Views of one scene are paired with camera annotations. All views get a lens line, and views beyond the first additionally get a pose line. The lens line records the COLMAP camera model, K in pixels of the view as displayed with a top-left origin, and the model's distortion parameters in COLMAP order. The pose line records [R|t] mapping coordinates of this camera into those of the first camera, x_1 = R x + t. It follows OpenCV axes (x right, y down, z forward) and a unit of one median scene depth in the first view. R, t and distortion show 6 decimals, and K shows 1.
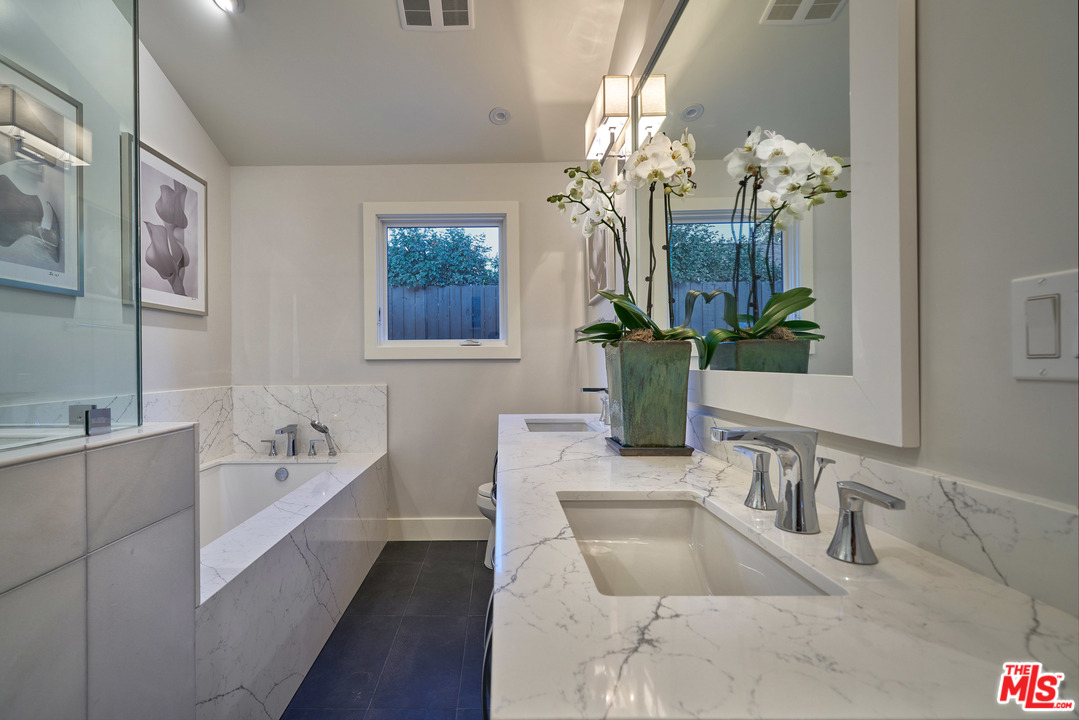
lens RADIAL K [[552.6, 0, 515.9], [0, 552.6, 358.9], [0, 0, 1]] dist [-0.000930, -0.000137]
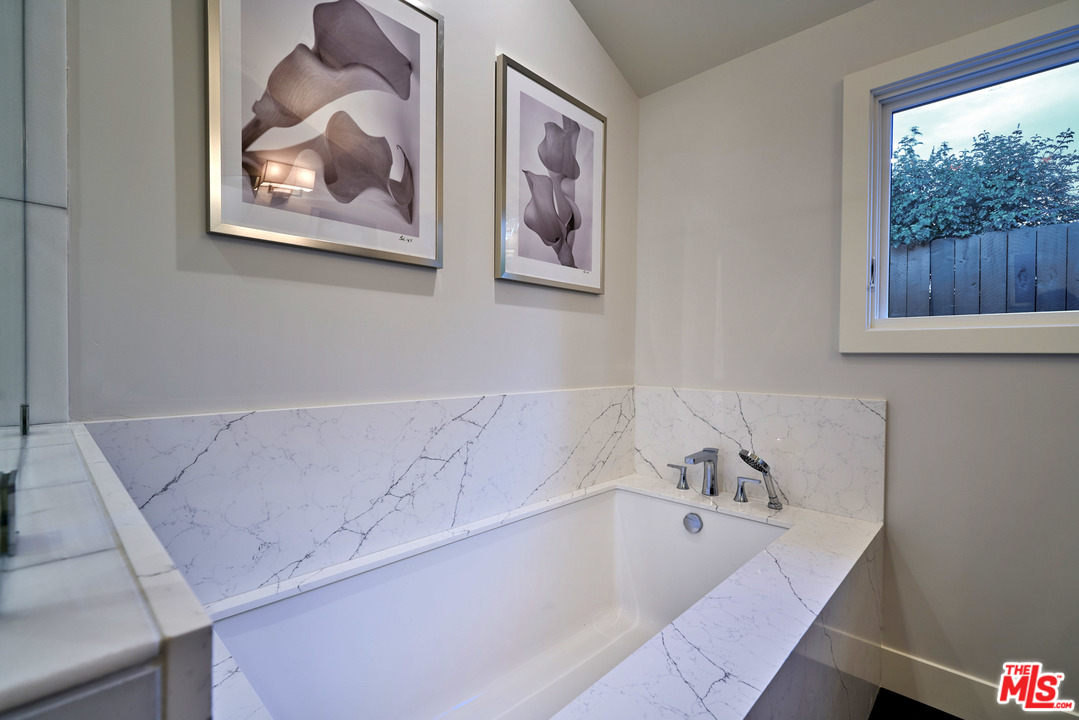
lens RADIAL K [[453.4, 0, 536.2], [0, 453.4, 362.2], [0, 0, 1]] dist [0.013710, 0.000016]
pose [[0.710682, 0.025484, -0.703052, -0.180061], [-0.010572, 0.999618, 0.025546, 0.001954], [0.703434, -0.010723, 0.710679, 0.486858]]
